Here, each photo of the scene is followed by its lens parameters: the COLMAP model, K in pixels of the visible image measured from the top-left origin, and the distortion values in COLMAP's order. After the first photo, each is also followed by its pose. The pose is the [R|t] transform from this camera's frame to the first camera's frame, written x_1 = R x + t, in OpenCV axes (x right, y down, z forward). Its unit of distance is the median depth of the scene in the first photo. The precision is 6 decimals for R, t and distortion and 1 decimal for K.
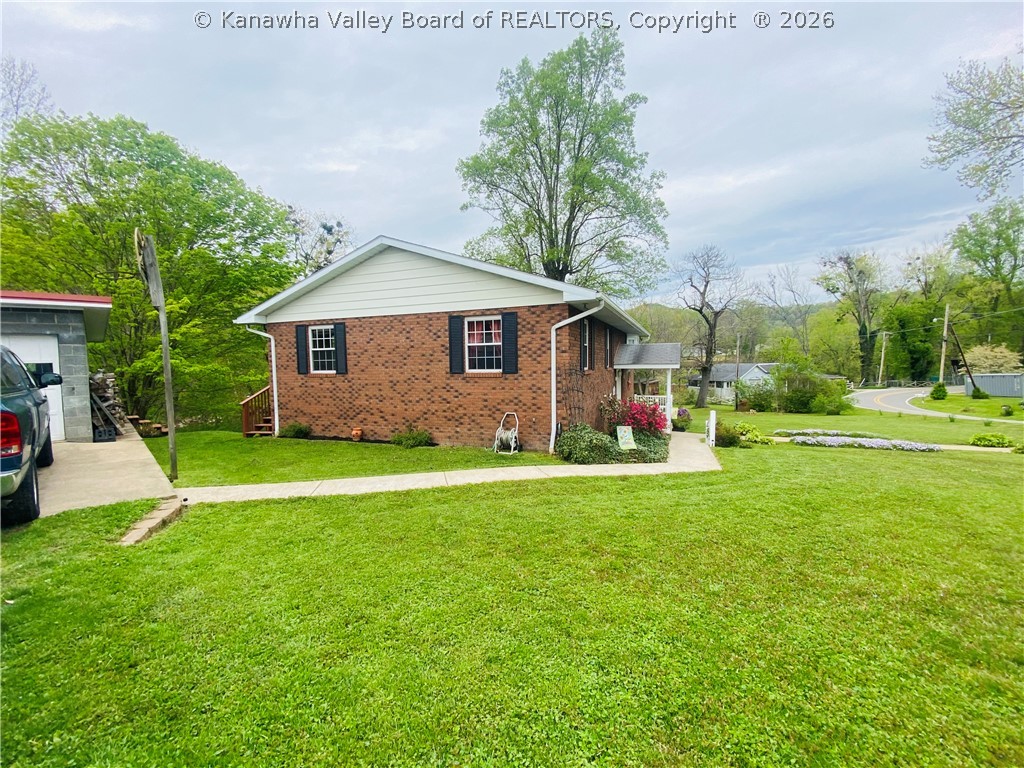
lens RADIAL K [[429.5, 0, 512.0], [0, 429.5, 384.0], [0, 0, 1]] dist [-0.002157, -0.000258]
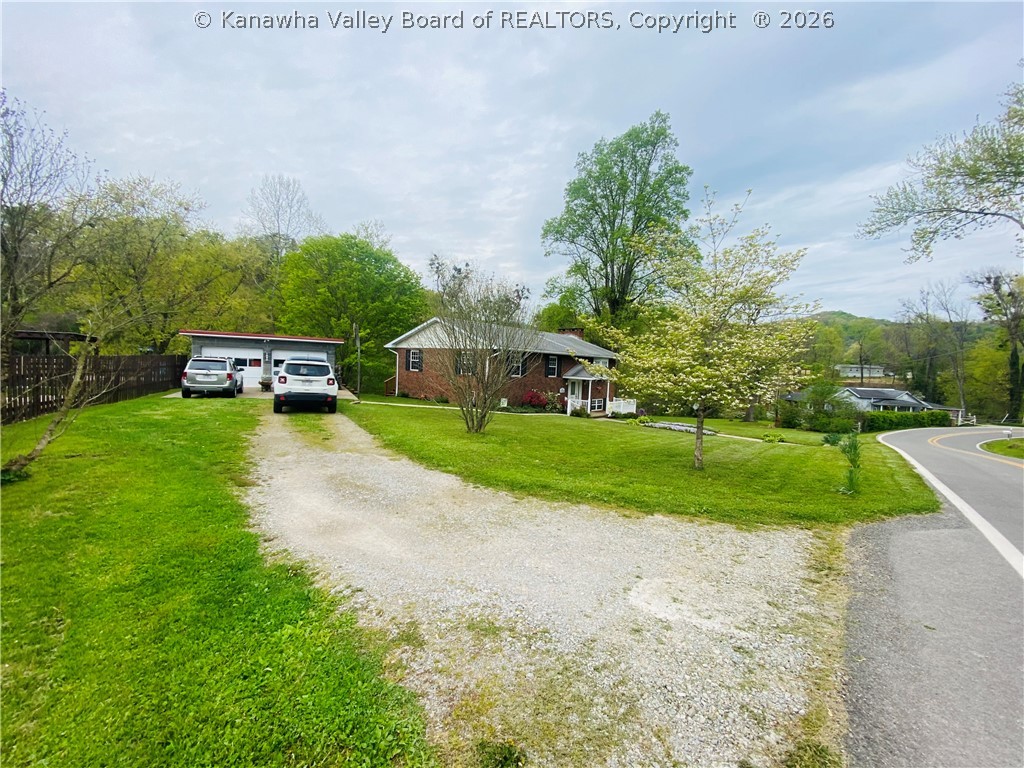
lens RADIAL K [[429.5, 0, 512.0], [0, 429.5, 384.0], [0, 0, 1]] dist [-0.002157, -0.000258]
pose [[0.944611, 0.071841, -0.320232, 0.542034], [-0.075025, 0.997179, 0.002403, 0.001289], [0.319501, 0.021755, 0.947336, -0.692171]]
